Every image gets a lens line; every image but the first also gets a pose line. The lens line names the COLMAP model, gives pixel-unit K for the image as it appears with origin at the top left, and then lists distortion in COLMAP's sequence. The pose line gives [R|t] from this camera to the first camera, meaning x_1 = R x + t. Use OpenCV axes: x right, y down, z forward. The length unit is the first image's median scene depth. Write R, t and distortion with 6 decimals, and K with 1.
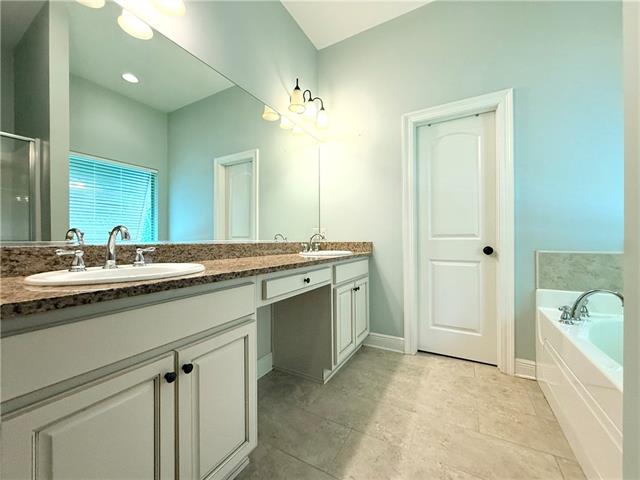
lens RADIAL K [[255.3, 0, 316.5], [0, 255.3, 239.0], [0, 0, 1]] dist [-0.001262, -0.000389]
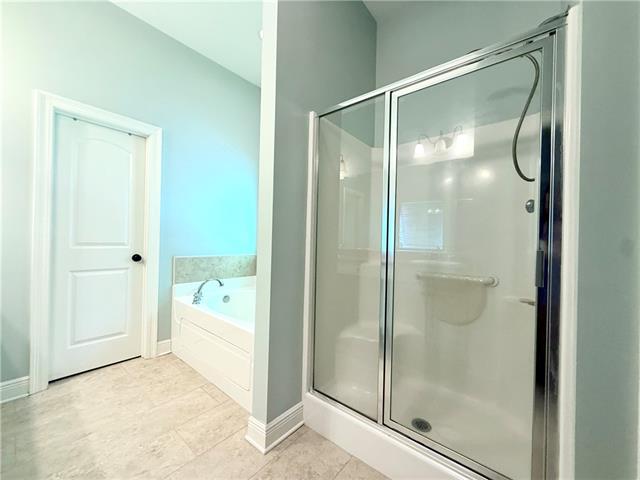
lens RADIAL K [[255.3, 0, 316.5], [0, 255.3, 239.0], [0, 0, 1]] dist [-0.001262, -0.000389]
pose [[0.187157, 0.013483, 0.982237, -0.311716], [-0.023749, 0.999676, -0.009197, -0.049977], [-0.982043, -0.021605, 0.187417, 0.001520]]
